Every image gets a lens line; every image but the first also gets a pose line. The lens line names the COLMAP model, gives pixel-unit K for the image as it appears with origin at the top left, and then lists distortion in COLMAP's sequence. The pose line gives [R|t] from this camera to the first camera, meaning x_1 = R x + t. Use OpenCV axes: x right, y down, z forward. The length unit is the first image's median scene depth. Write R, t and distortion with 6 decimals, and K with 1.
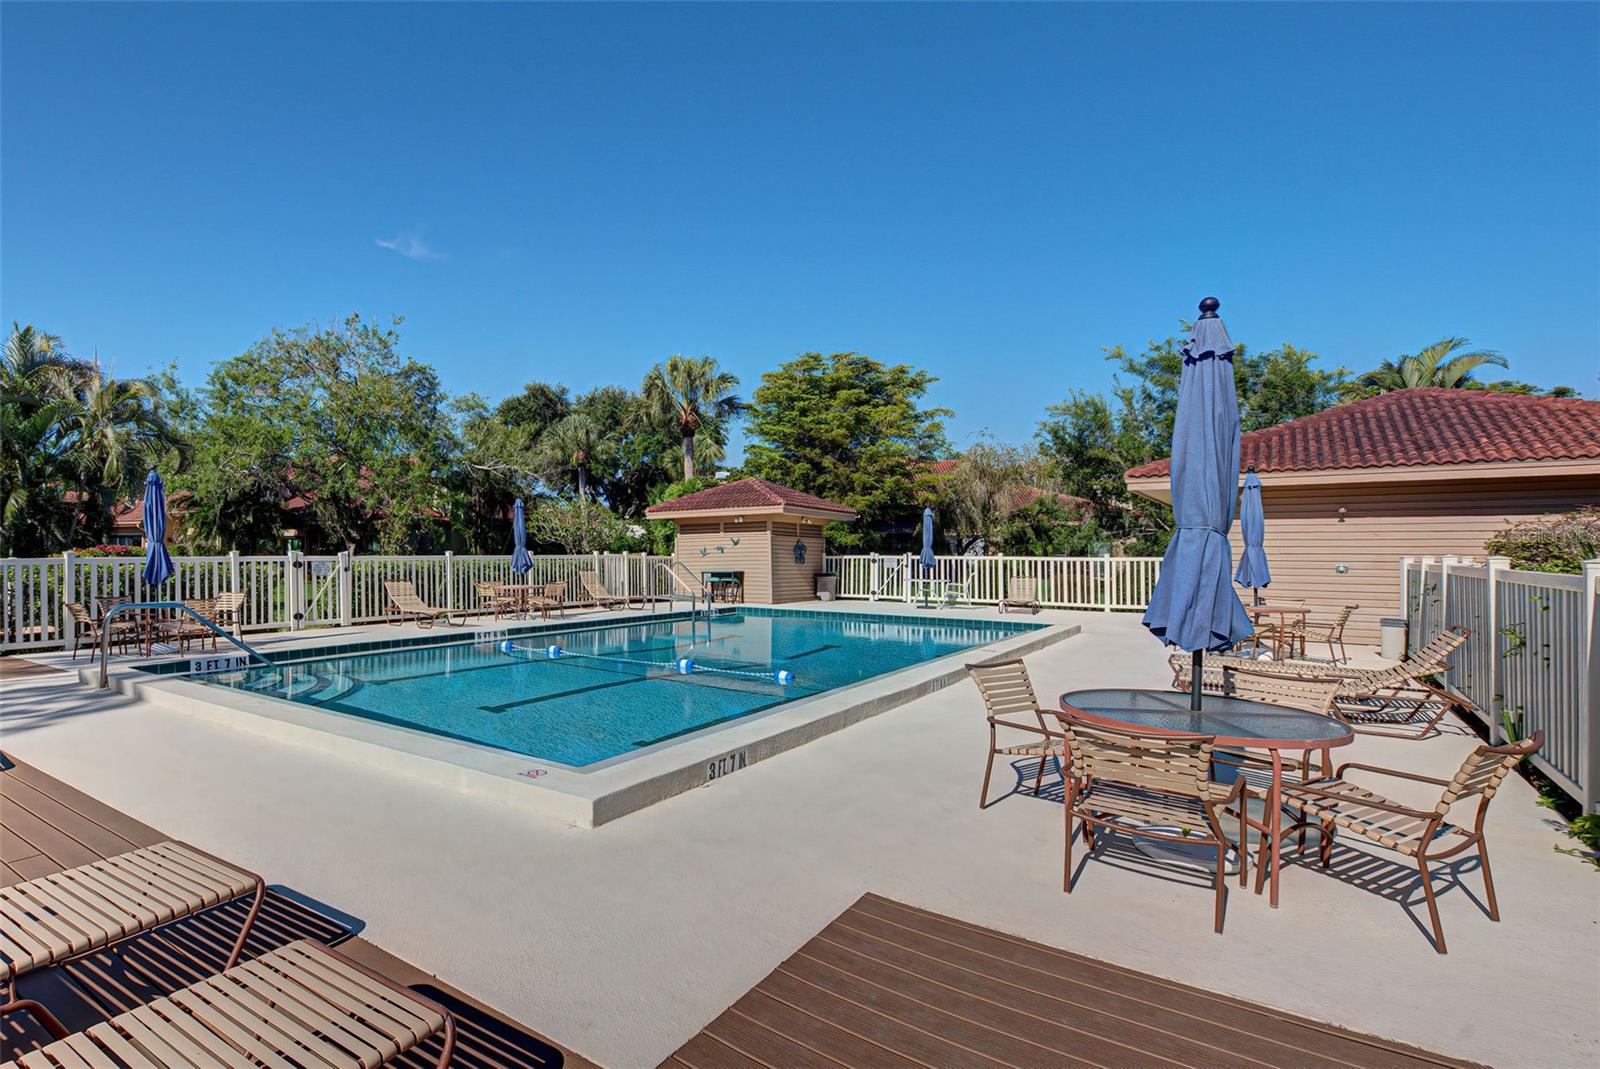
lens RADIAL K [[785.9, 0, 800.0], [0, 785.9, 534.5], [0, 0, 1]] dist [-0.000505, -0.000028]
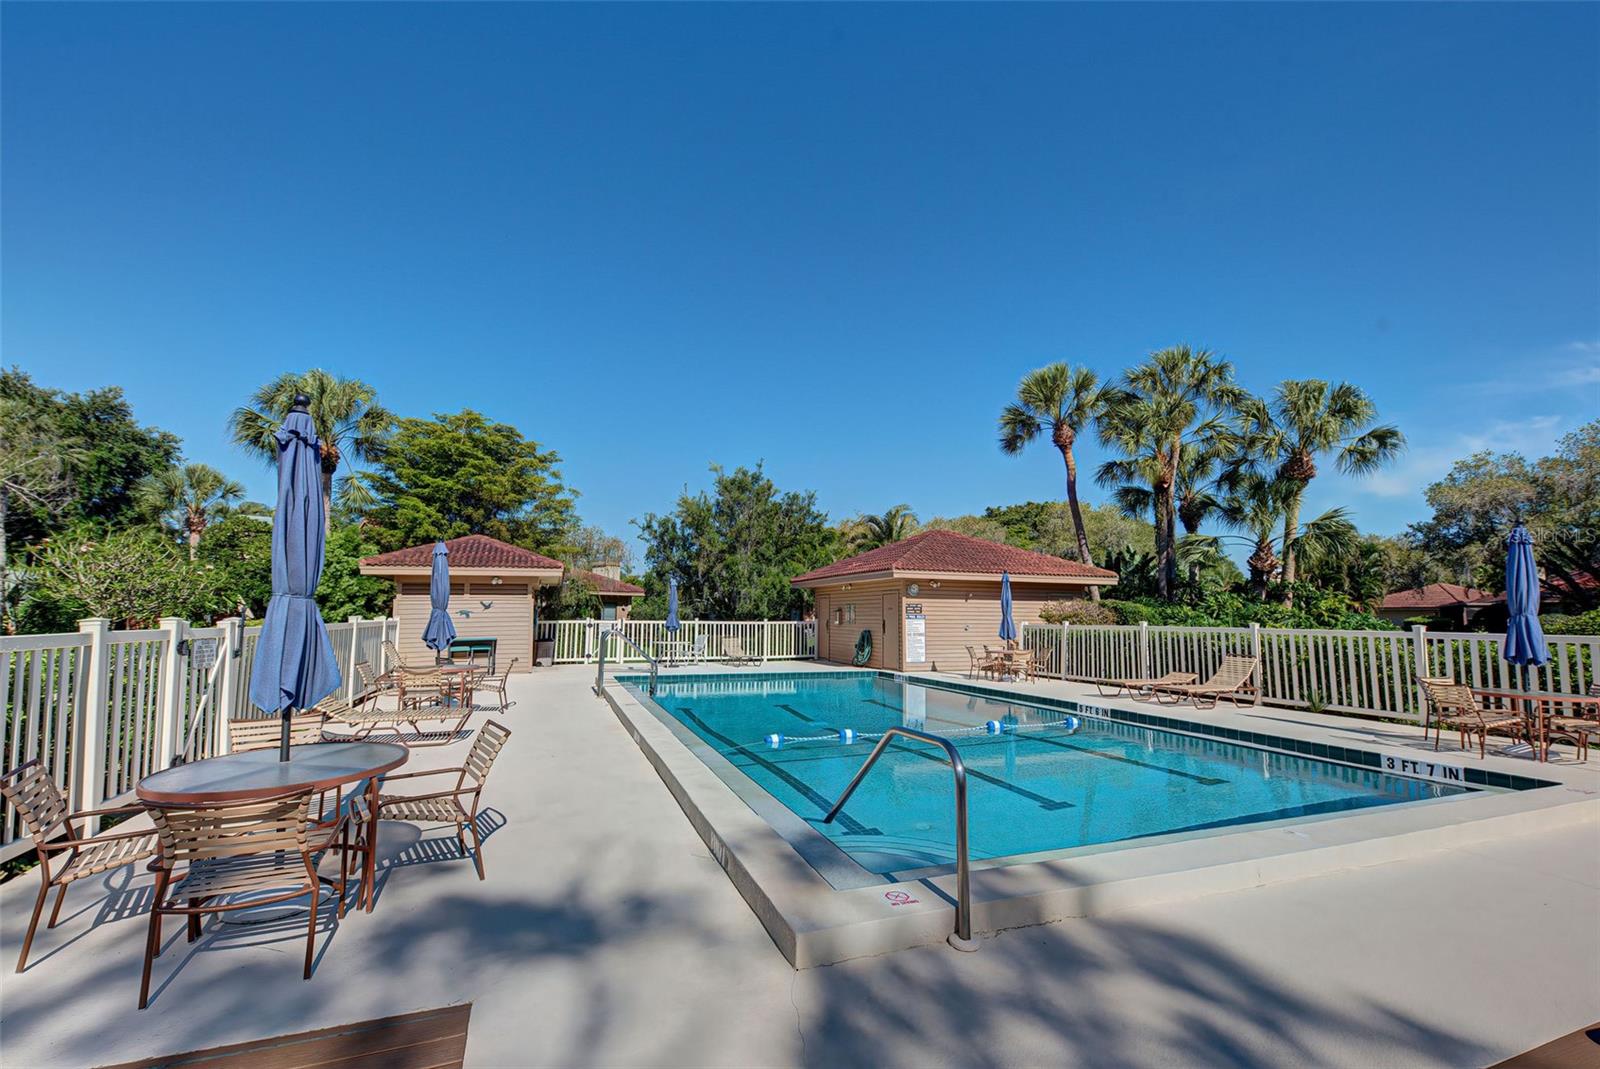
lens RADIAL K [[615.4, 0, 800.0], [0, 615.4, 534.5], [0, 0, 1]] dist [0.000062, 0.000045]
pose [[0.596828, 0.107857, 0.795087, -0.440385], [-0.022571, 0.992789, -0.117733, 0.003551], [-0.802052, 0.052320, 0.594959, 0.294593]]
